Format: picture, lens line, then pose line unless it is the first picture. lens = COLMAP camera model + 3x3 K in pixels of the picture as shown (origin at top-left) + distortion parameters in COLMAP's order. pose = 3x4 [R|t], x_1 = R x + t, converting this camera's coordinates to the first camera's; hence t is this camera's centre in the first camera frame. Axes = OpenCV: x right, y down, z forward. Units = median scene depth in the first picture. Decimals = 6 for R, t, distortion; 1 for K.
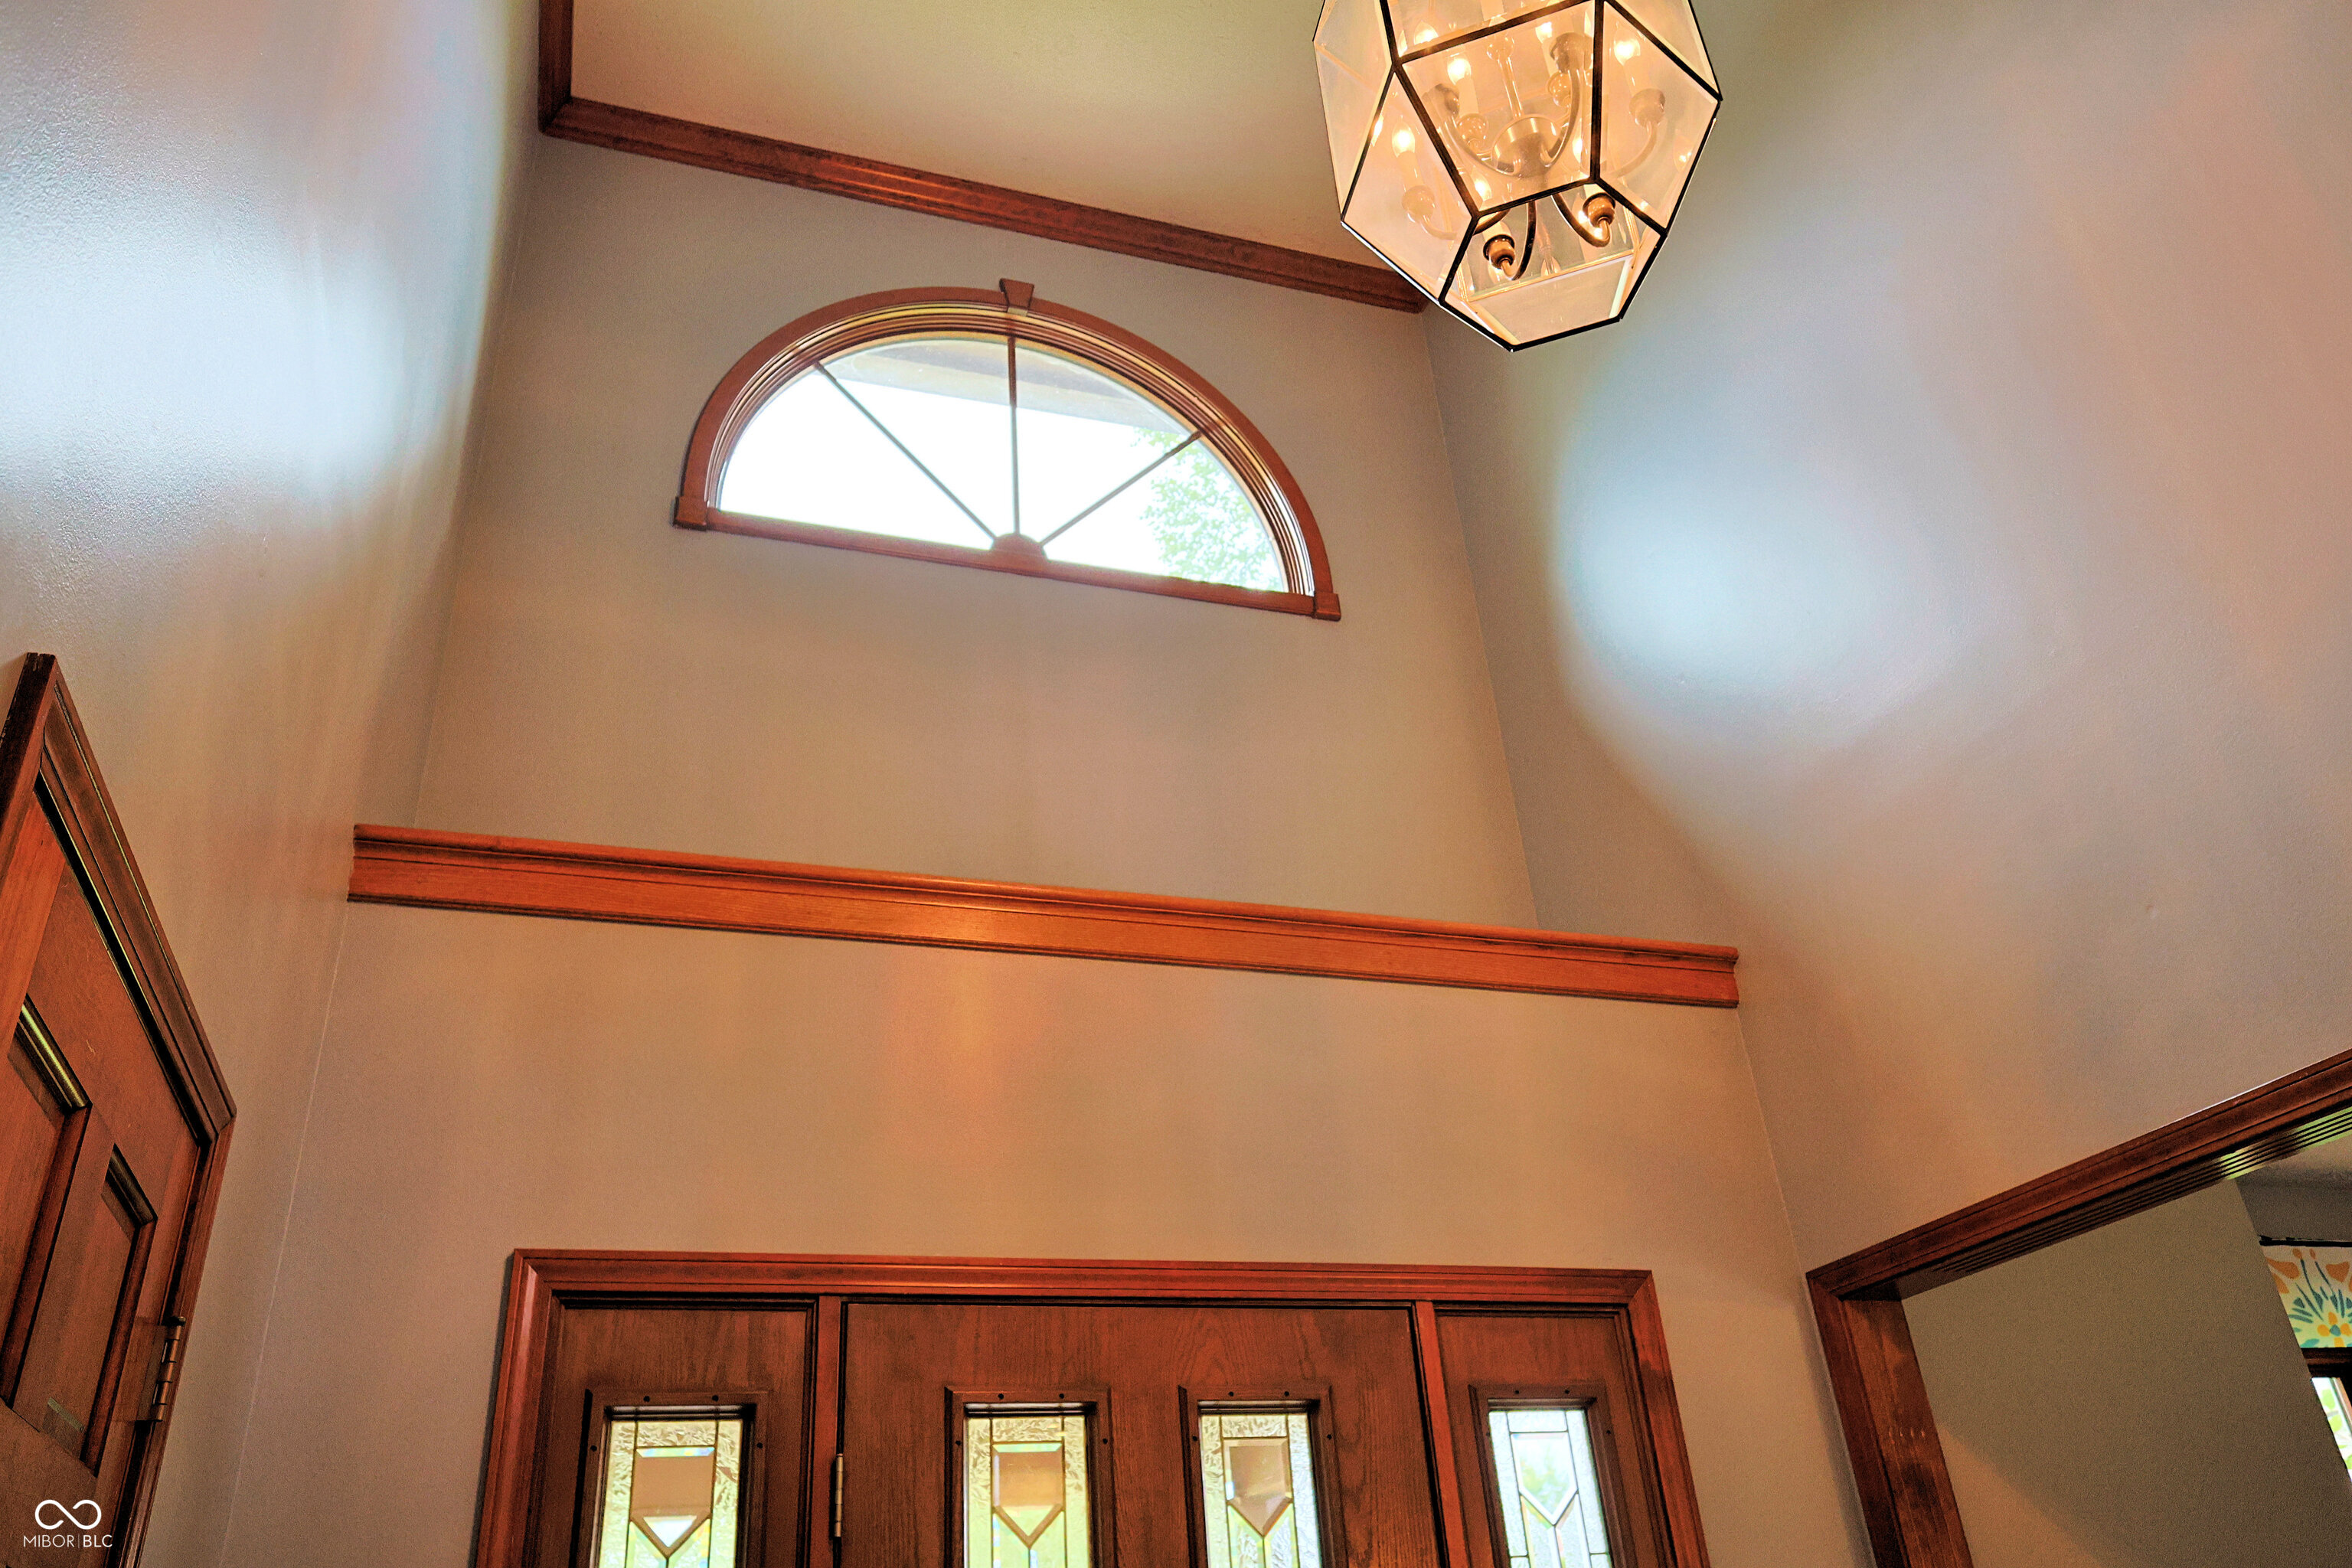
lens RADIAL K [[1700.4, 0, 1178.5], [0, 1700.4, 790.2], [0, 0, 1]] dist [0.005880, -0.002353]
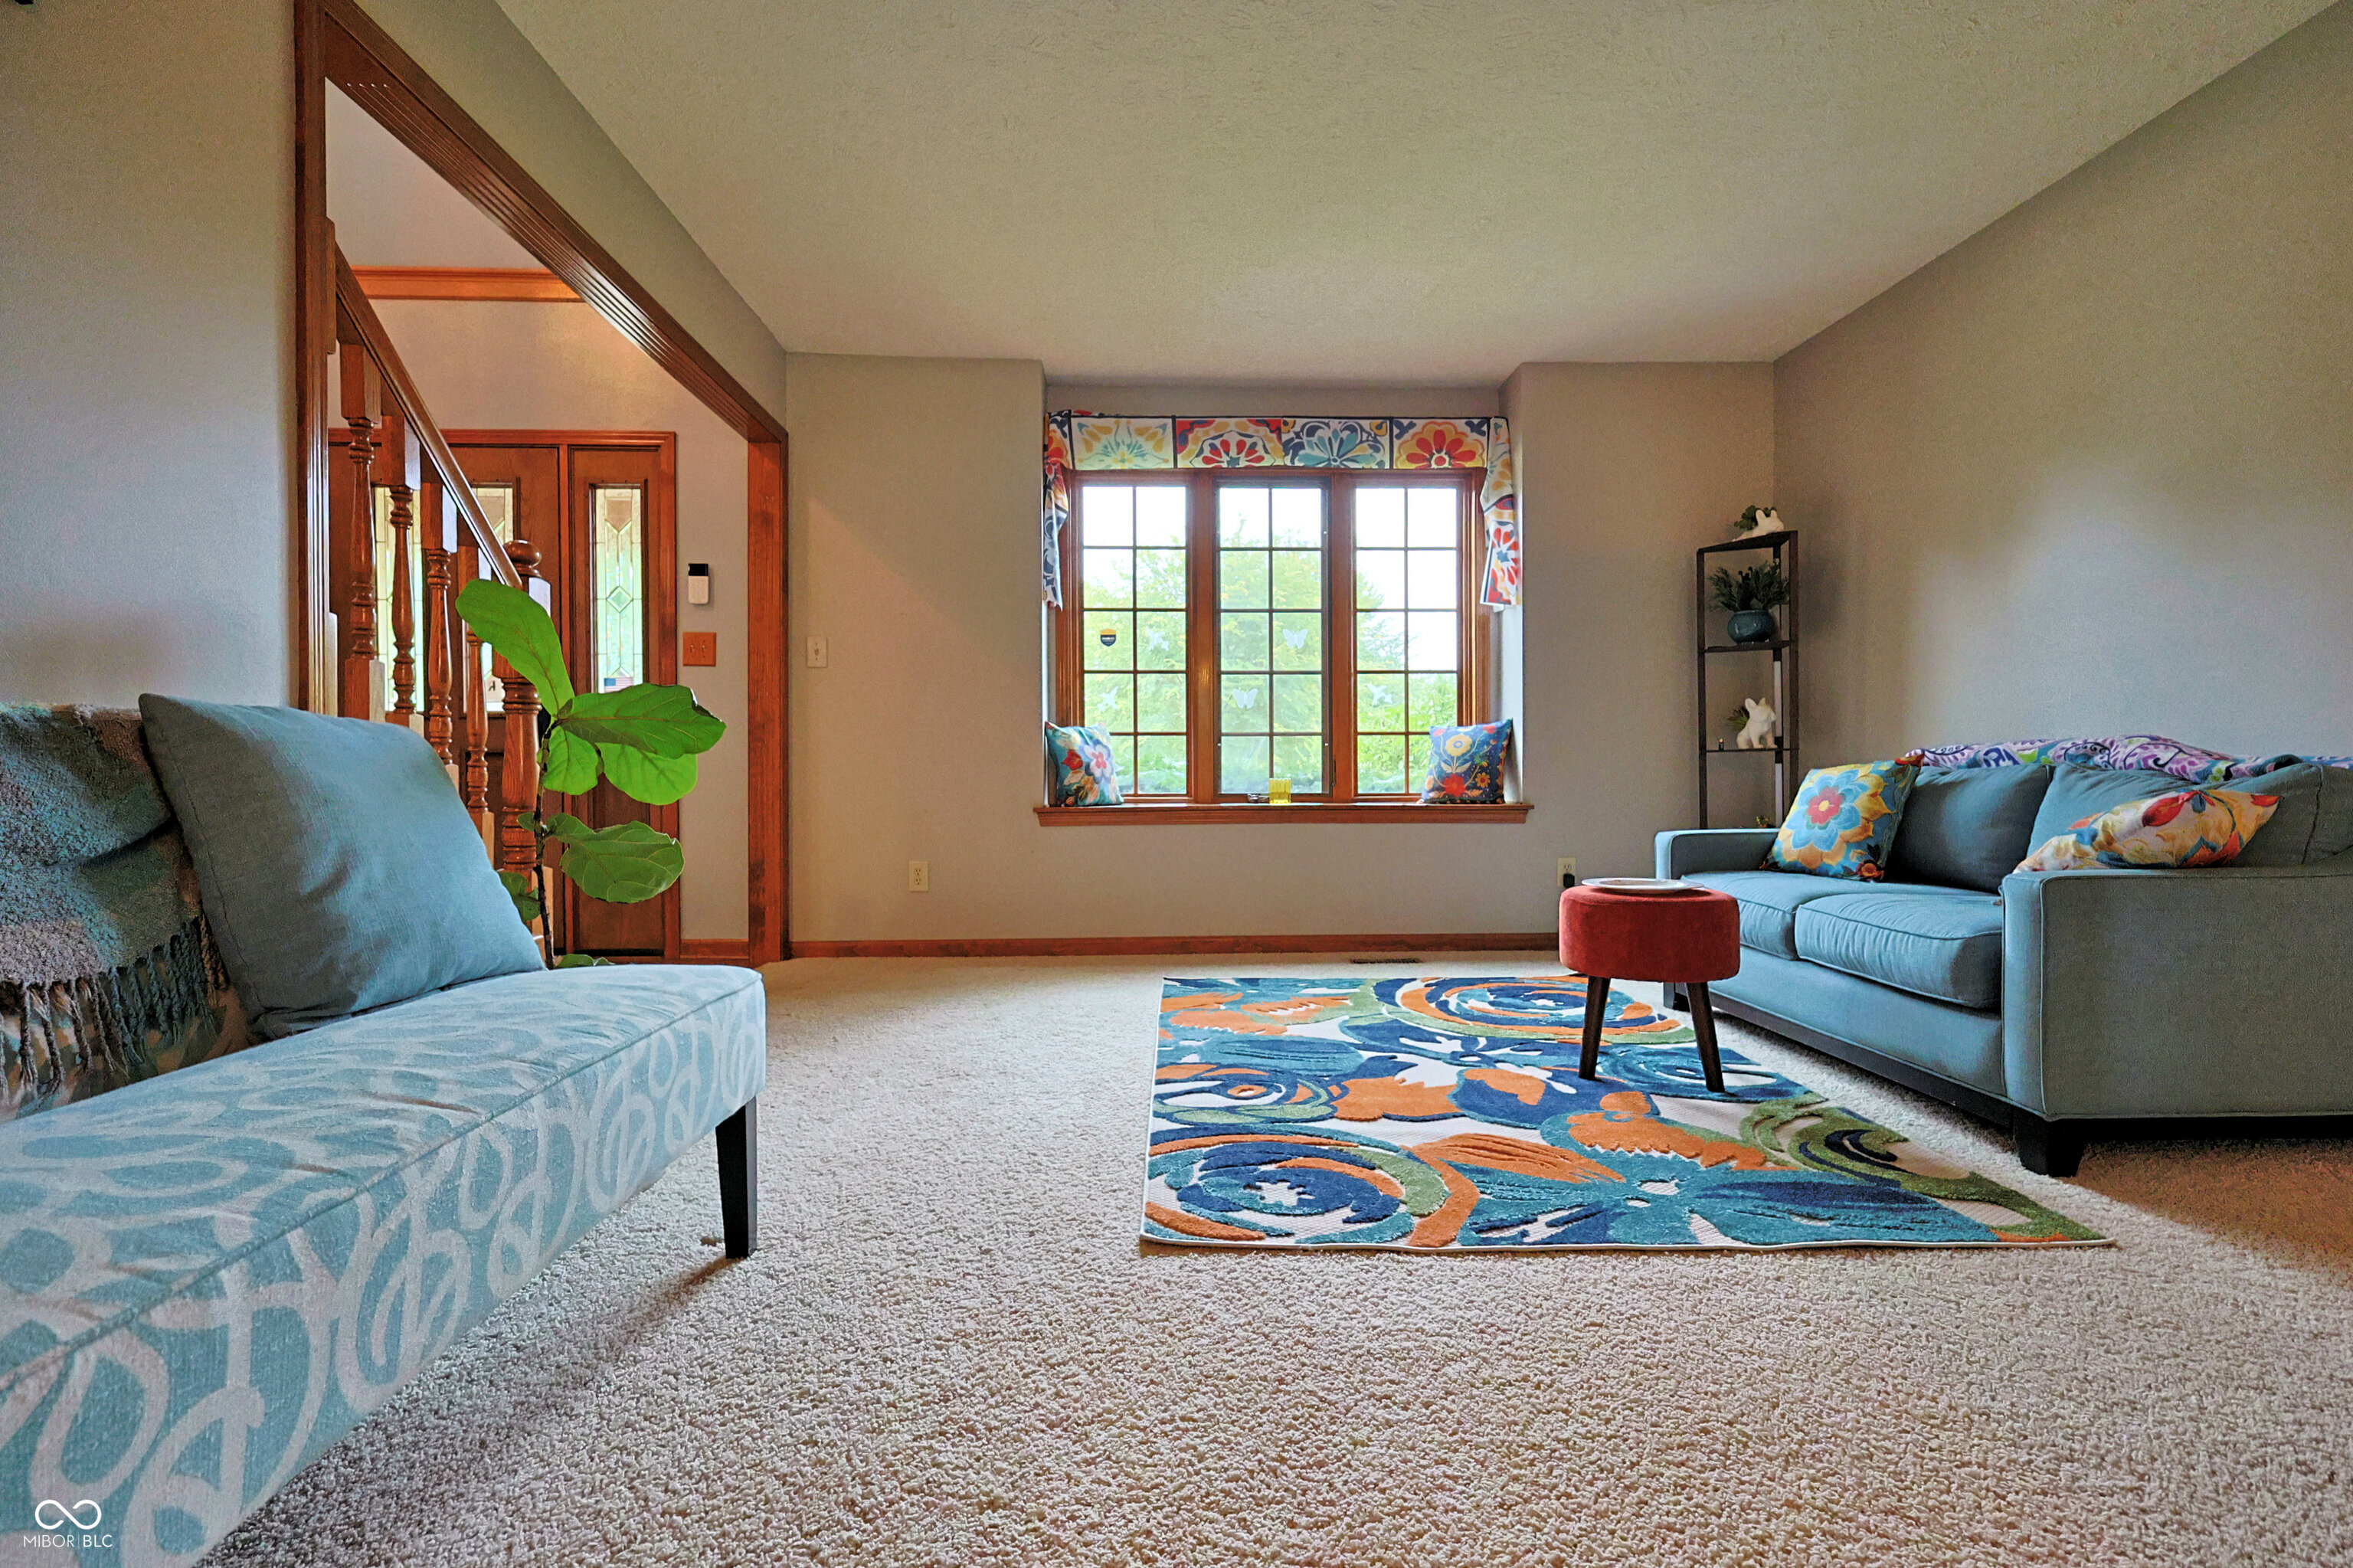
lens RADIAL K [[1102.9, 0, 1171.0], [0, 1102.9, 776.4], [0, 0, 1]] dist [0.001656, 0.000286]
pose [[0.956951, 0.066865, -0.282442, 1.488095], [0.086539, 0.863115, 0.497537, -0.004431], [0.277048, -0.500561, 0.820173, -0.311389]]
